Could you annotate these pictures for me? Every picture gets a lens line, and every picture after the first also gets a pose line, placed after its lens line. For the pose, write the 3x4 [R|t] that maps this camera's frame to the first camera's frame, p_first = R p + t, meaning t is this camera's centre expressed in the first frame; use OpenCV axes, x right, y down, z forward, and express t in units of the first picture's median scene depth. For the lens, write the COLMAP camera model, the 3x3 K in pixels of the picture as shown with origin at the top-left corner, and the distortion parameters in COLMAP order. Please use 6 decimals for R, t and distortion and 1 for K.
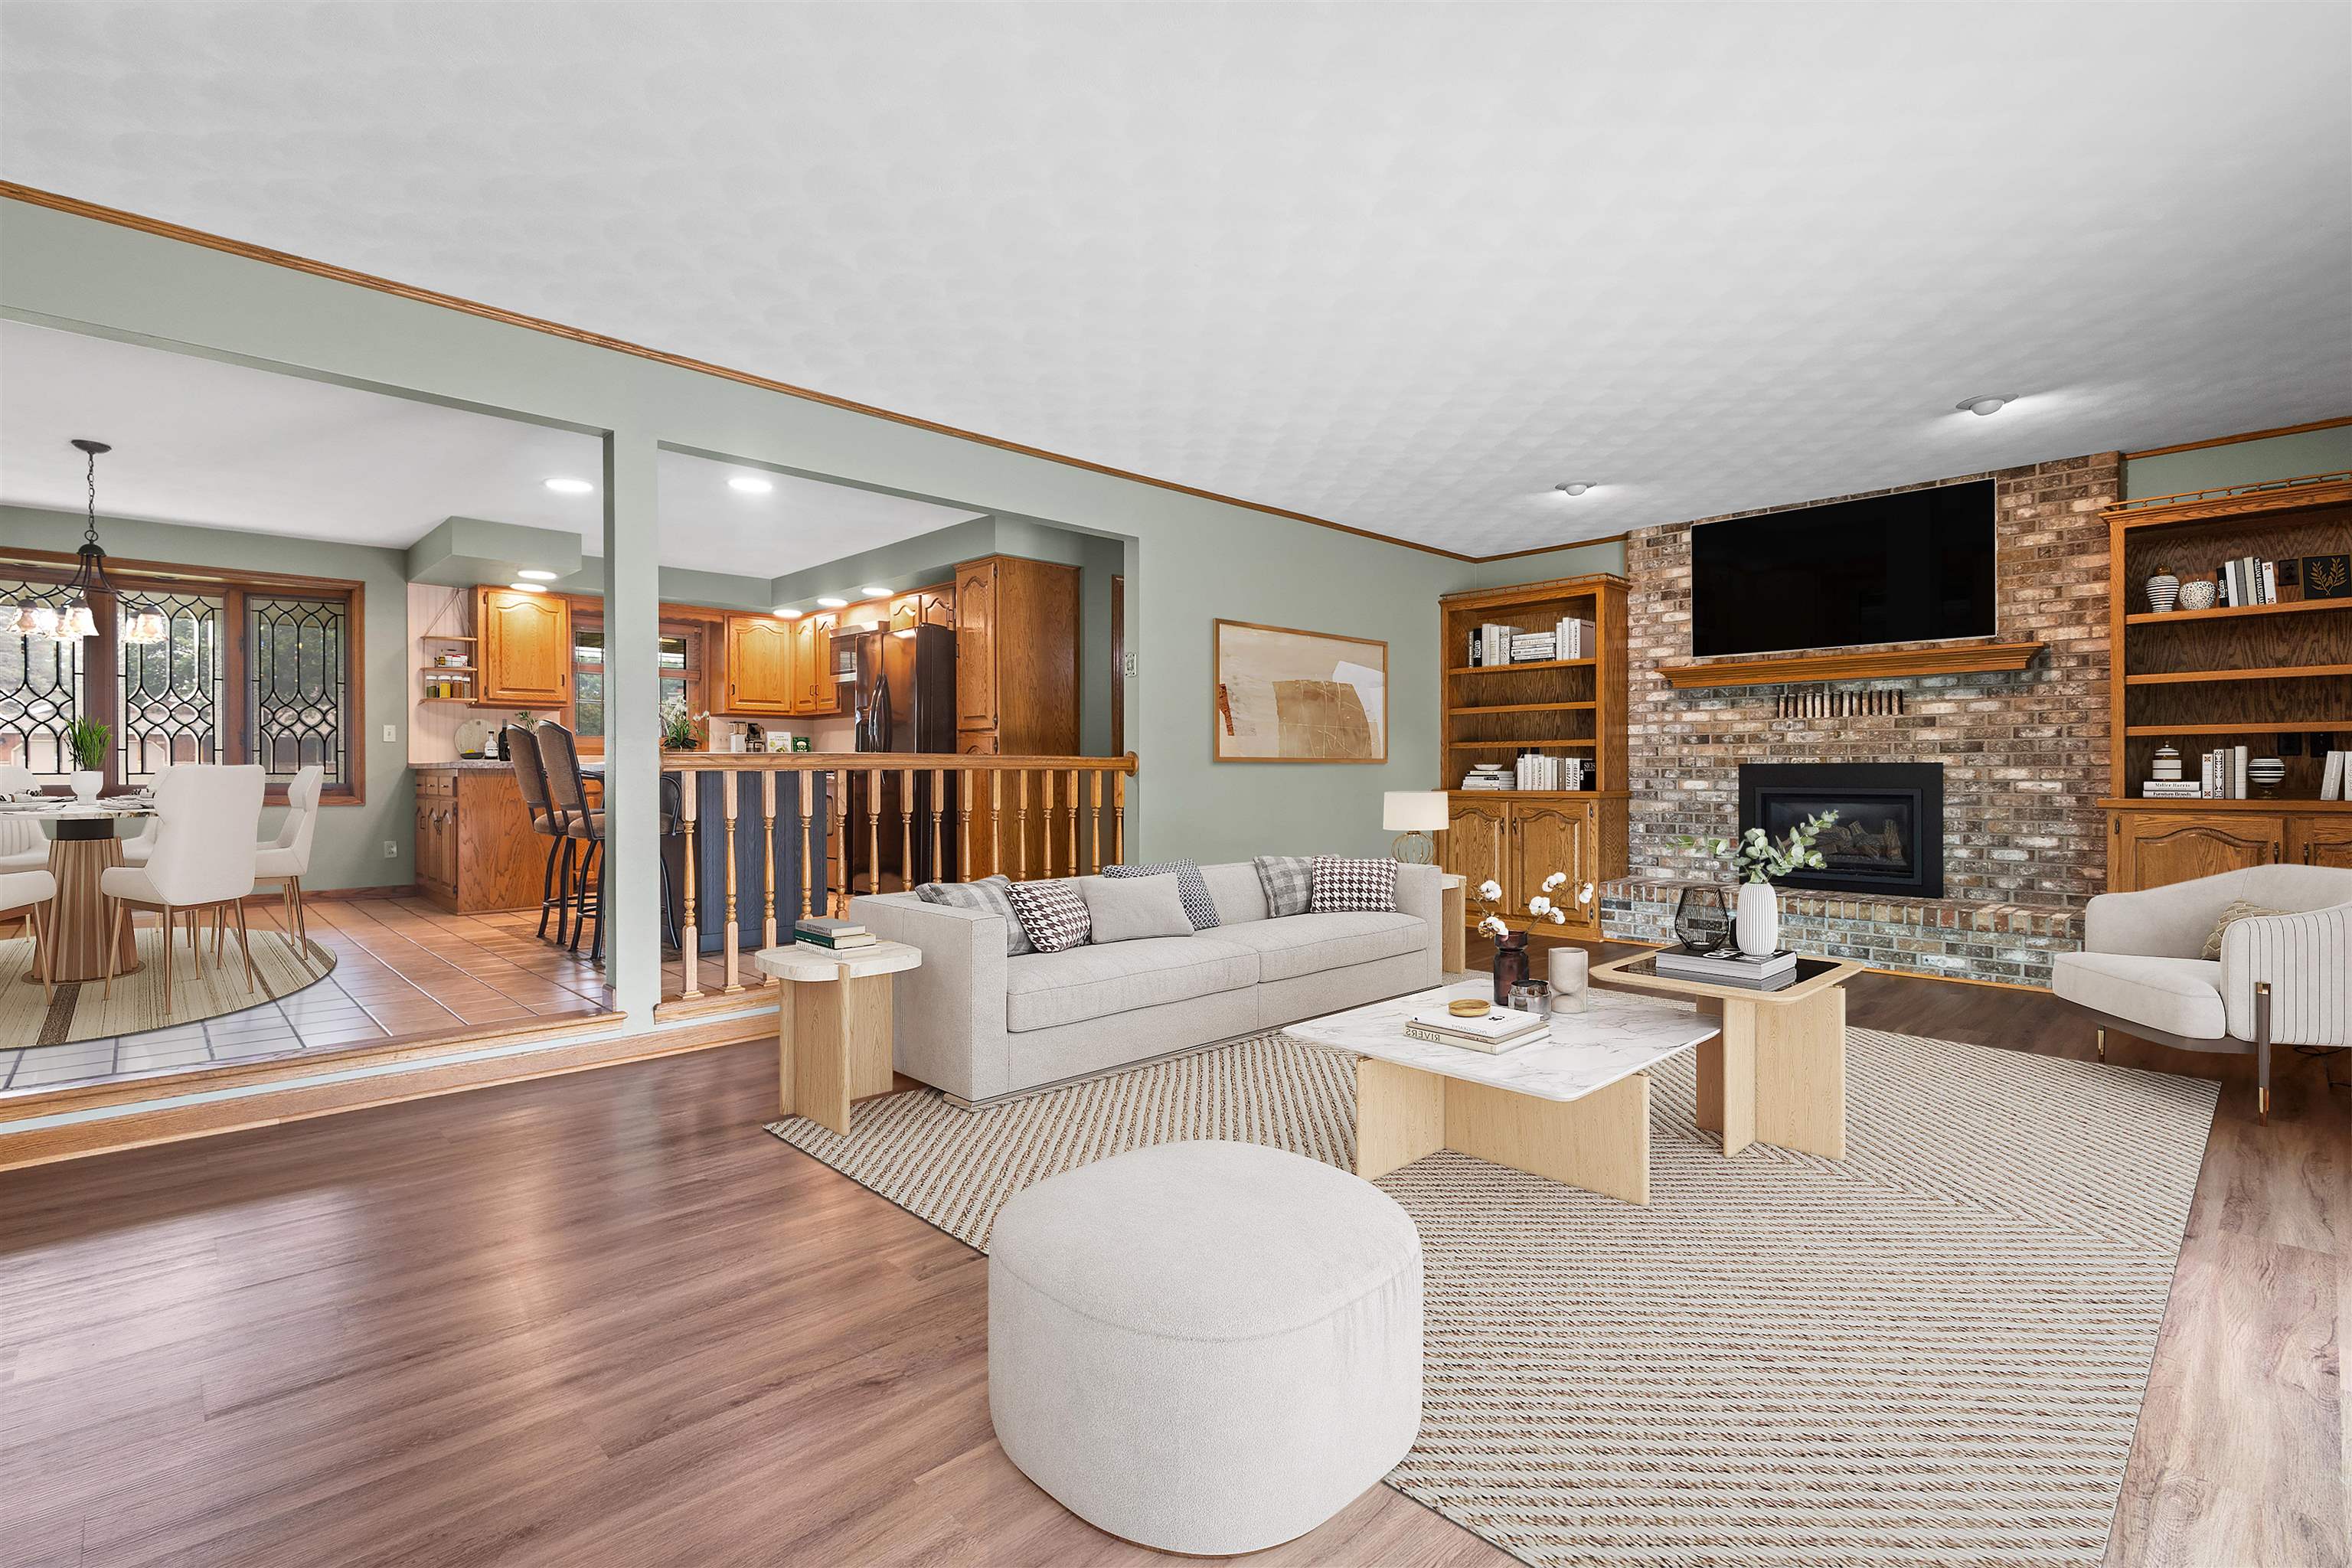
lens RADIAL K [[1093.5, 0, 1164.4], [0, 1093.5, 770.0], [0, 0, 1]] dist [0.014685, 0.000123]
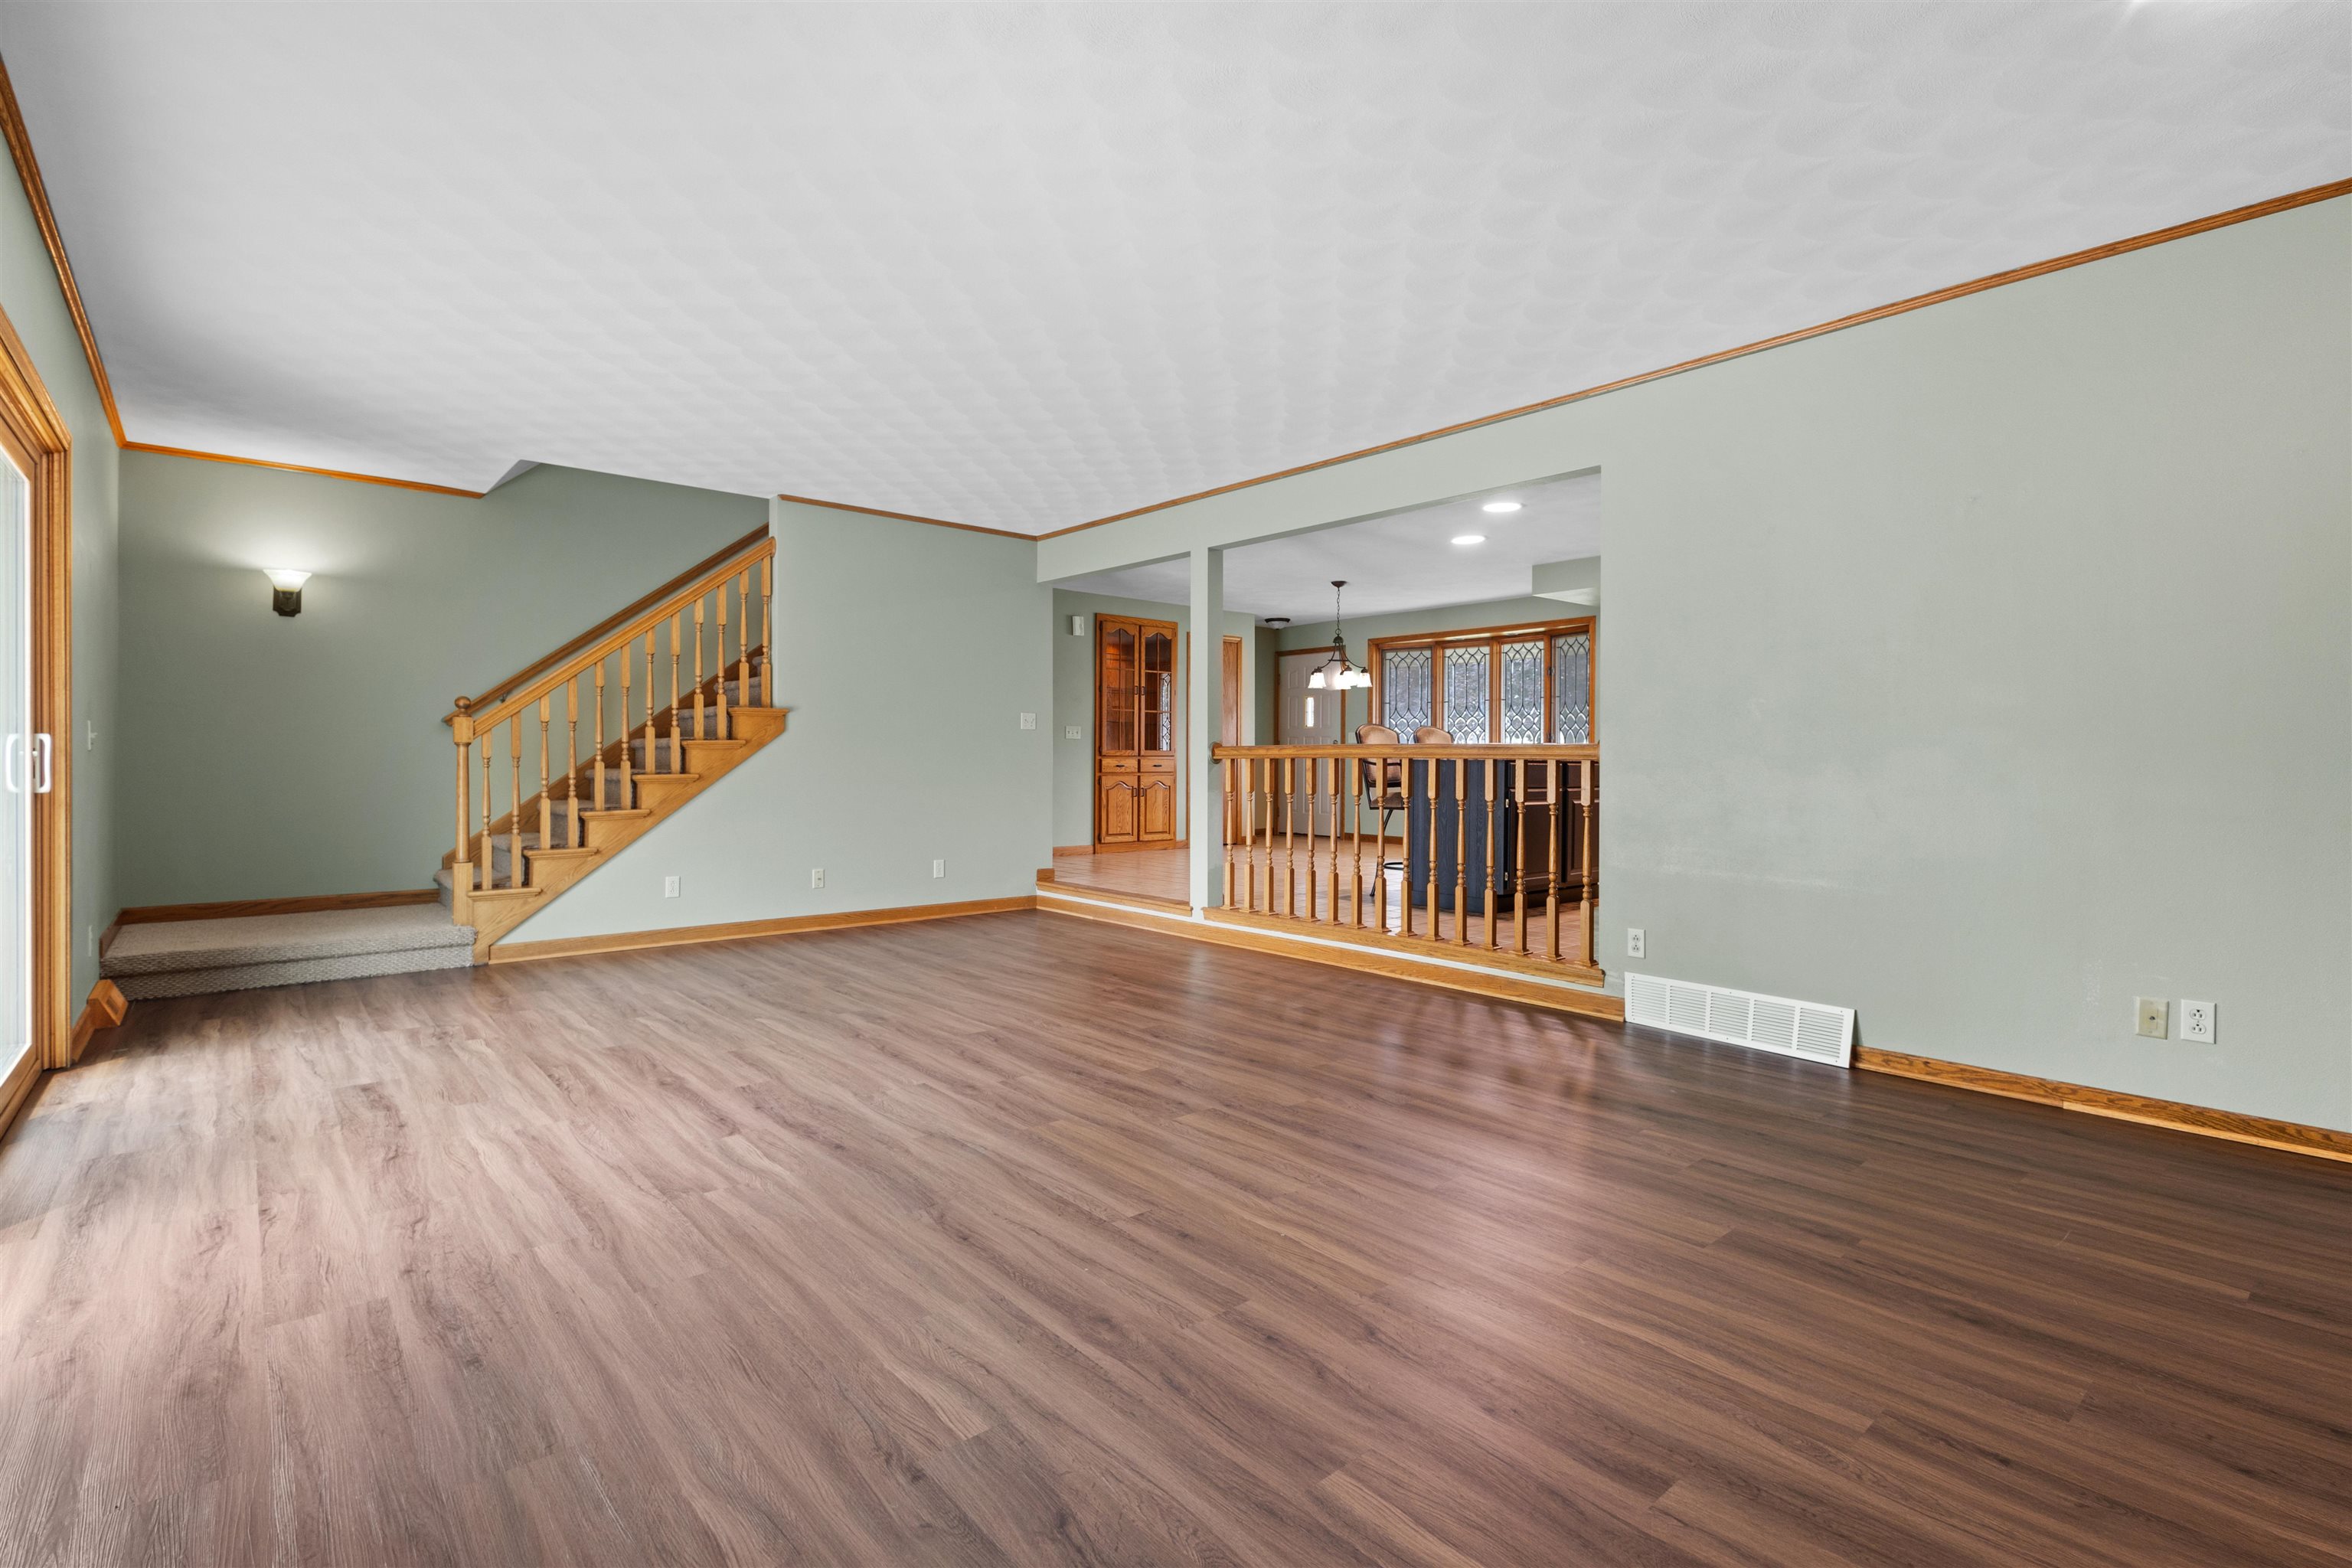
lens RADIAL K [[1075.1, 0, 1179.9], [0, 1075.1, 772.8], [0, 0, 1]] dist [0.051769, 0.000310]
pose [[-0.038739, 0.014445, -0.999145, 0.732488], [-0.001833, 0.999893, 0.014527, -0.000899], [0.999248, 0.002394, -0.038708, 0.695228]]
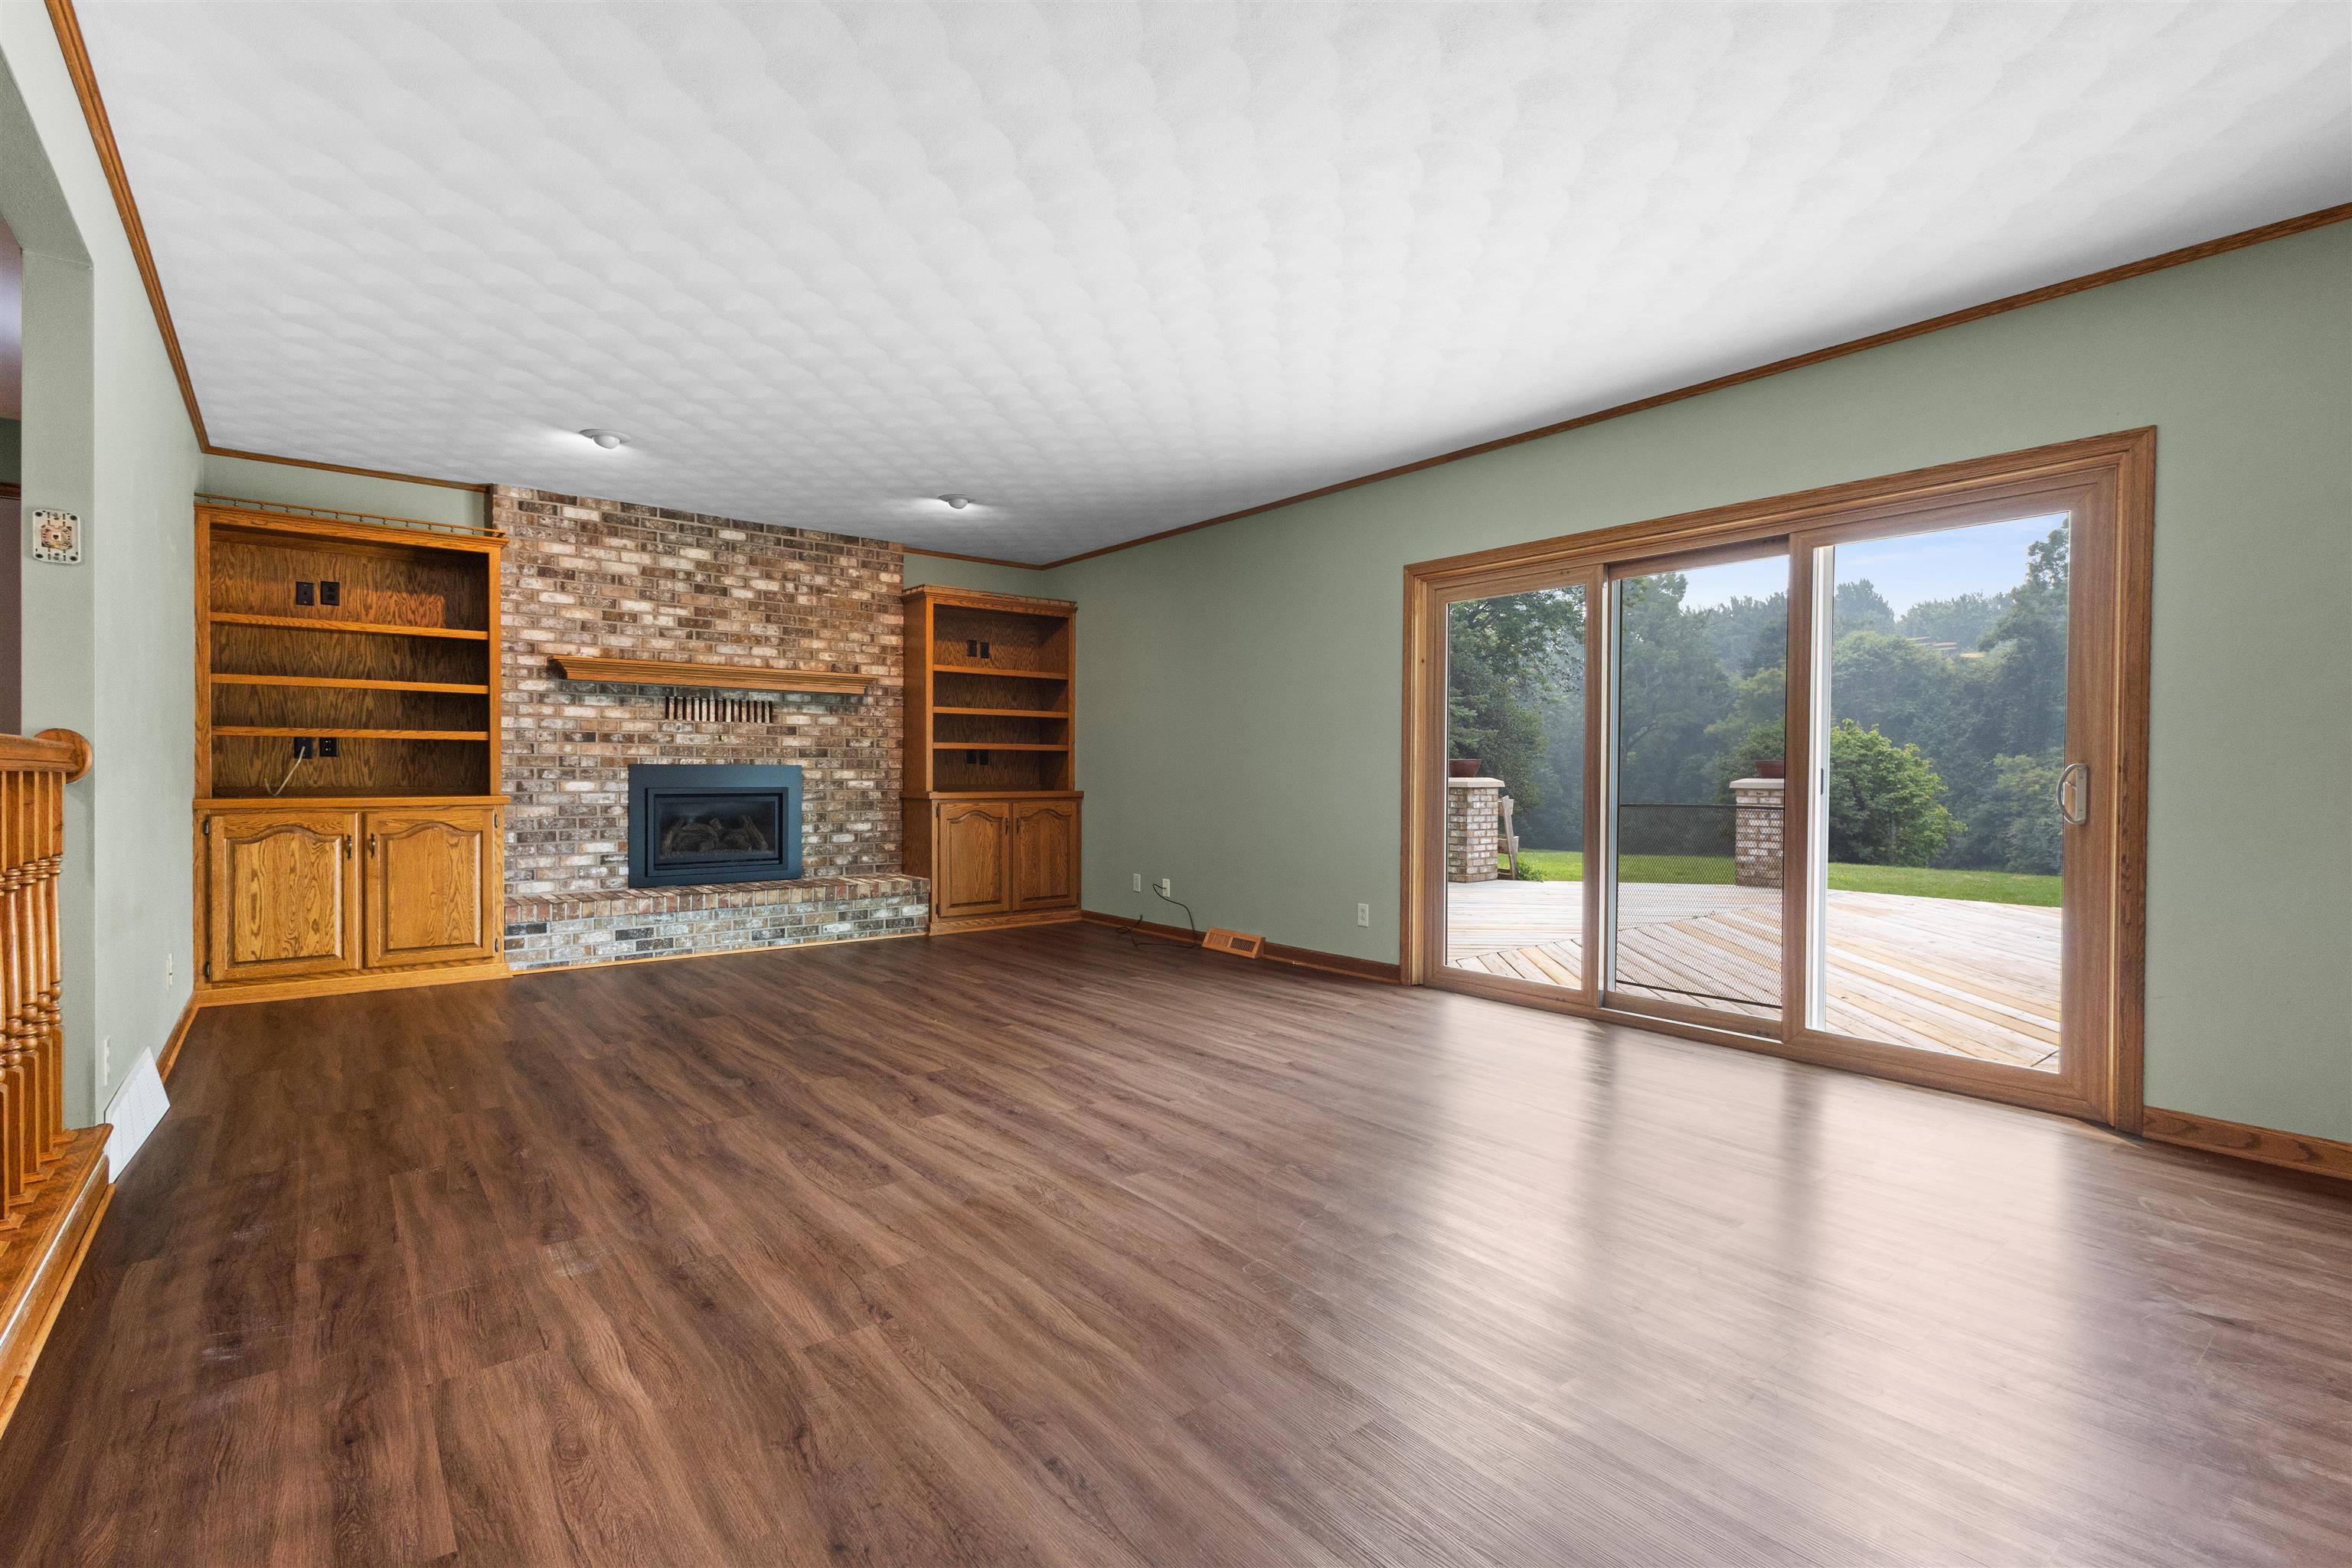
lens RADIAL K [[1081.6, 0, 1172.5], [0, 1081.6, 781.4], [0, 0, 1]] dist [0.013170, 0.000422]
pose [[0.084986, -0.008223, 0.996348, -0.425437], [-0.007657, 0.999931, 0.008906, -0.002737], [-0.996353, -0.008386, 0.084917, 0.484751]]
